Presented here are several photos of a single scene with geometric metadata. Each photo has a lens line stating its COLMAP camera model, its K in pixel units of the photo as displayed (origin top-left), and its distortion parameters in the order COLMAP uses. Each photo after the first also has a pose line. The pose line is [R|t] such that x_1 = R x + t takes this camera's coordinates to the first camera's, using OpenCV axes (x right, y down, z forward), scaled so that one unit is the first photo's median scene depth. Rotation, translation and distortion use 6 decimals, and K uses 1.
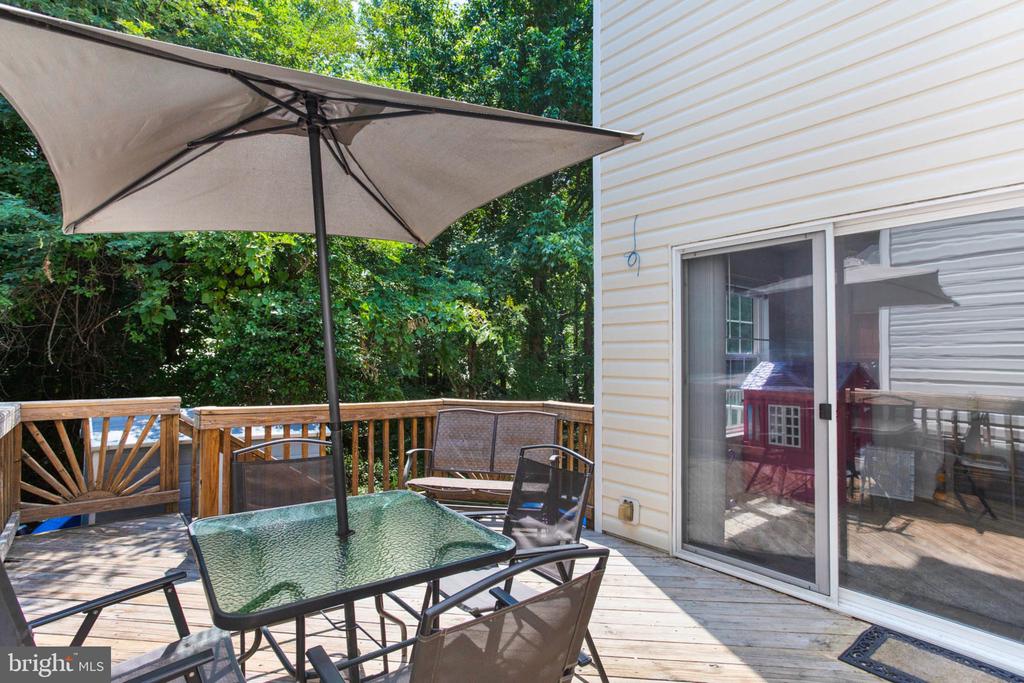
lens RADIAL K [[528.7, 0, 507.9], [0, 528.7, 340.5], [0, 0, 1]] dist [-0.000579, 0.007878]
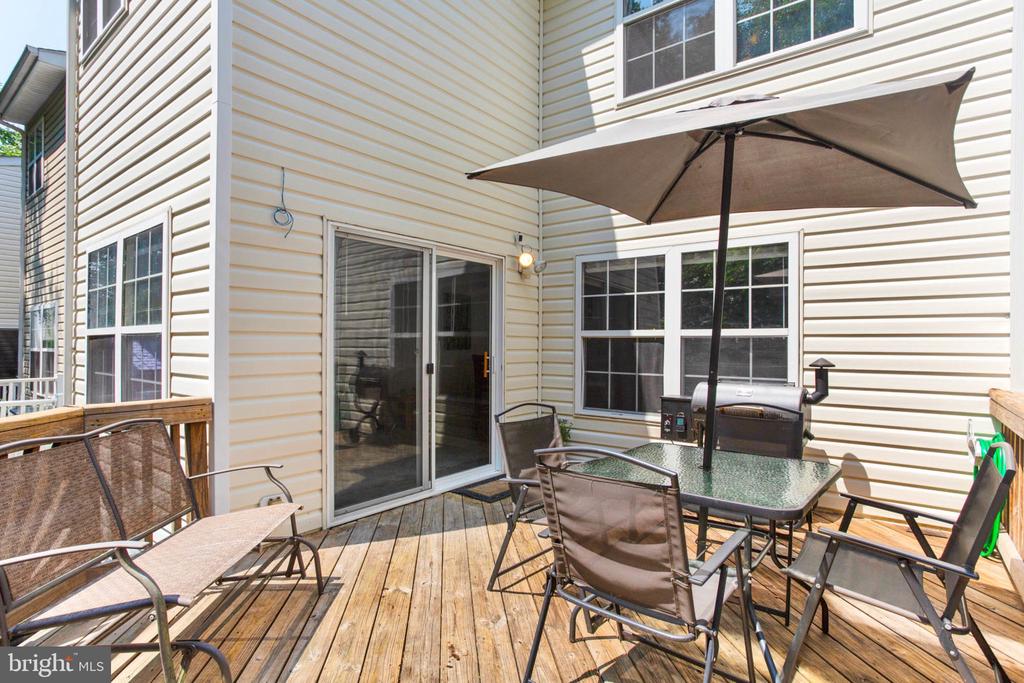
lens RADIAL K [[528.7, 0, 509.6], [0, 528.7, 339.4], [0, 0, 1]] dist [-0.000579, 0.007878]
pose [[-0.212708, -0.005096, 0.977103, -0.846405], [-0.034778, 0.999392, -0.002359, 0.042106], [-0.976497, -0.034483, -0.212755, 1.010591]]
